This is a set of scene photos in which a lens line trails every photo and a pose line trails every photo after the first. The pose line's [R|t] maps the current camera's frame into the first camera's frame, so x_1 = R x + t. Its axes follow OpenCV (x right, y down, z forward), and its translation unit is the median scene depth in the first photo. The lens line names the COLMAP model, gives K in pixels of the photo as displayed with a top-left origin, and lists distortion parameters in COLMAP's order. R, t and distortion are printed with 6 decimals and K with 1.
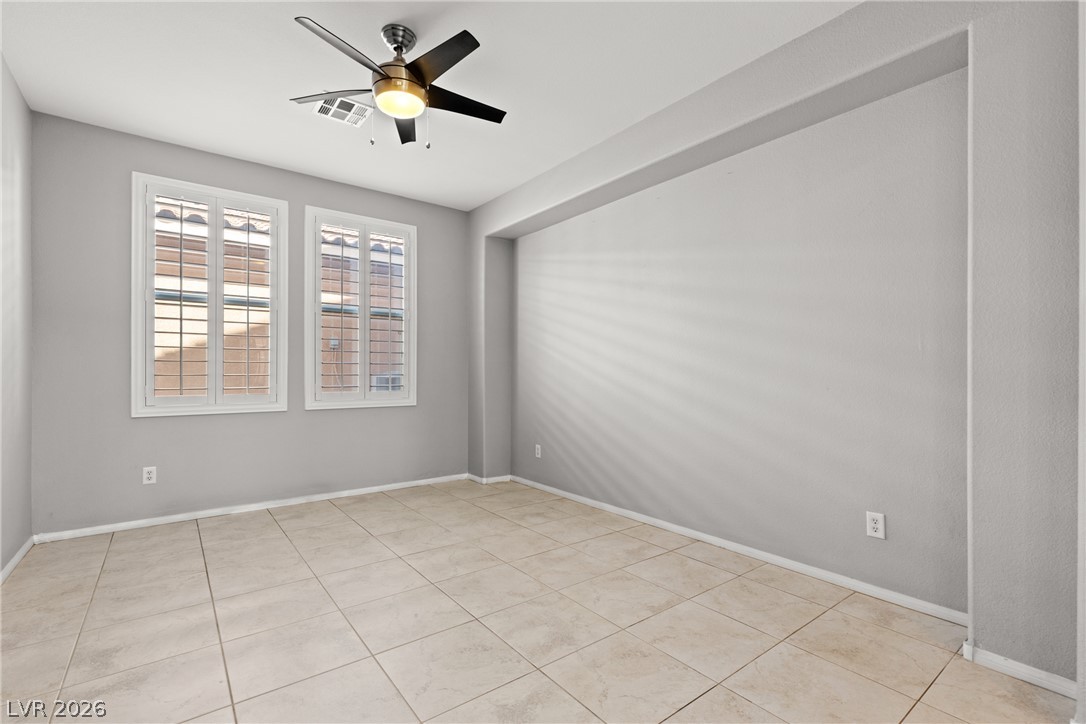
lens RADIAL K [[497.9, 0, 546.3], [0, 497.9, 365.1], [0, 0, 1]] dist [0.001417, 0.000133]
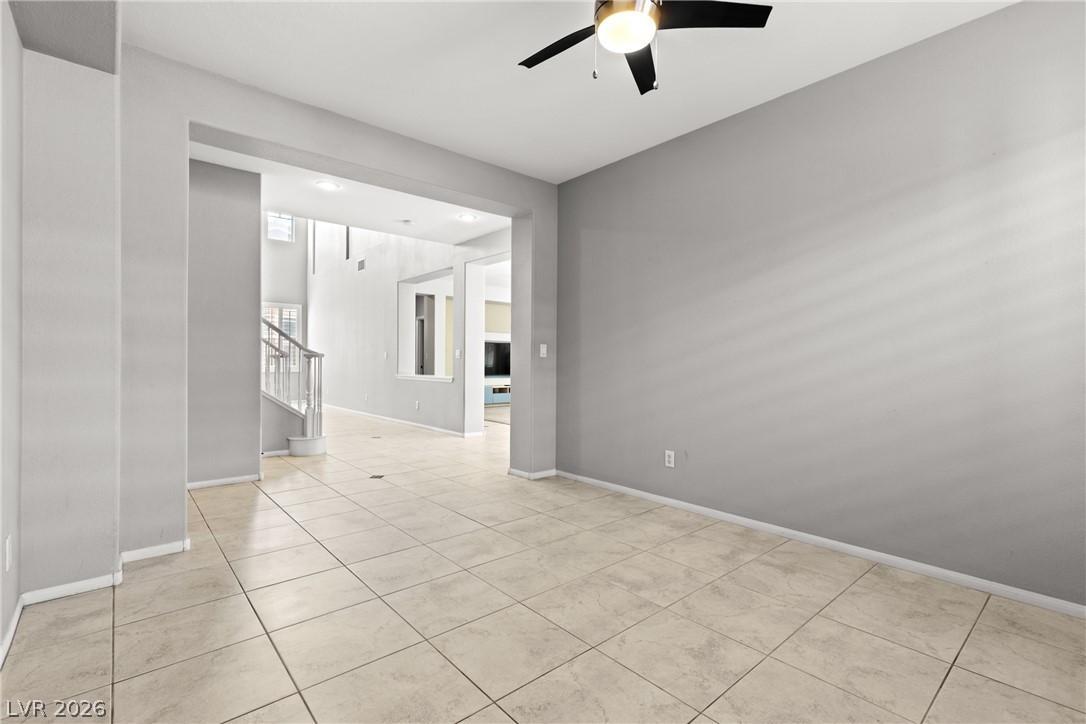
lens RADIAL K [[497.9, 0, 545.0], [0, 497.9, 362.7], [0, 0, 1]] dist [0.001417, 0.000133]
pose [[-0.998537, -0.008792, -0.053356, -0.125921], [-0.008440, 0.999941, -0.006831, 0.028527], [0.053413, -0.006370, -0.998552, 1.897823]]
